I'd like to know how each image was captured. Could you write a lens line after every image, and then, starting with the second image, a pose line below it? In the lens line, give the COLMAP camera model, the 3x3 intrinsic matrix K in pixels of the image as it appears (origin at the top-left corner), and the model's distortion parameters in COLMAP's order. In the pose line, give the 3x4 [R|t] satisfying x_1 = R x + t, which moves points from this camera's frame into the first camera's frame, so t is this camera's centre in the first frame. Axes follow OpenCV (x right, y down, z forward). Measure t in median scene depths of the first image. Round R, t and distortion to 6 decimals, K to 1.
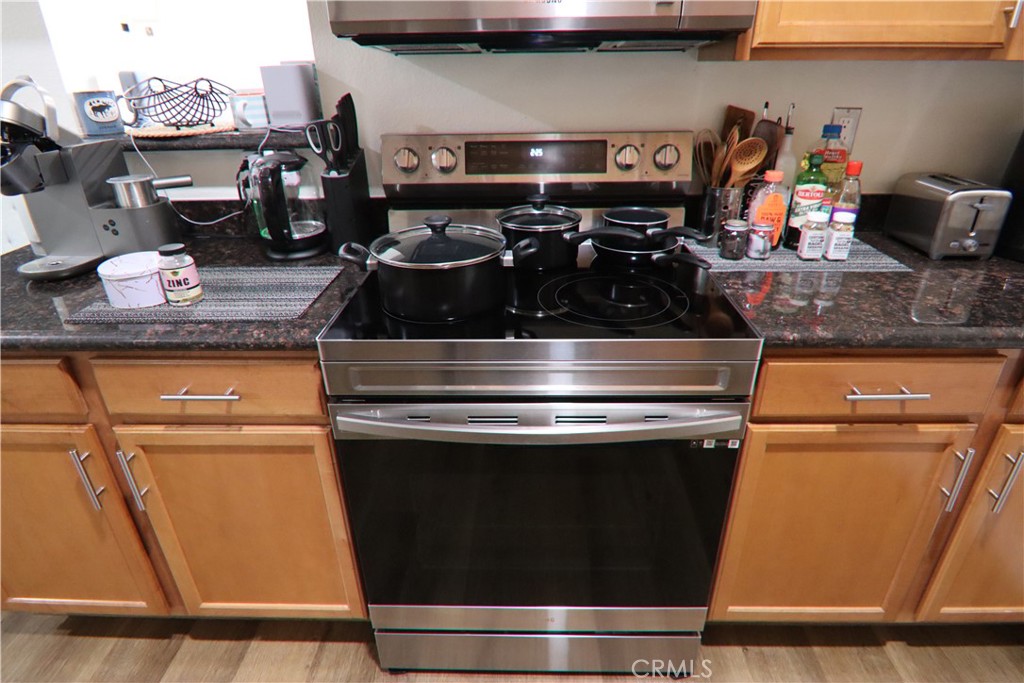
lens RADIAL K [[564.1, 0, 515.9], [0, 564.1, 345.5], [0, 0, 1]] dist [-0.001924, -0.012207]
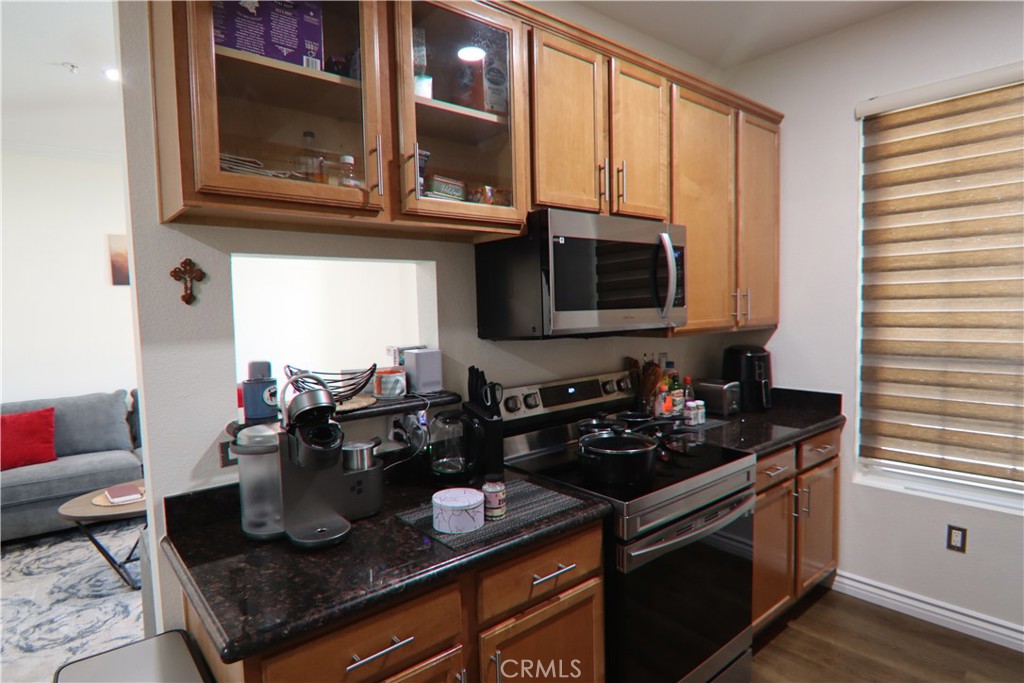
lens RADIAL K [[564.1, 0, 515.9], [0, 564.1, 345.5], [0, 0, 1]] dist [-0.001924, -0.012207]
pose [[0.746837, -0.052135, 0.662960, -1.226016], [0.312561, 0.907463, -0.280744, -0.047563], [-0.586975, 0.416885, 0.694022, -0.117623]]
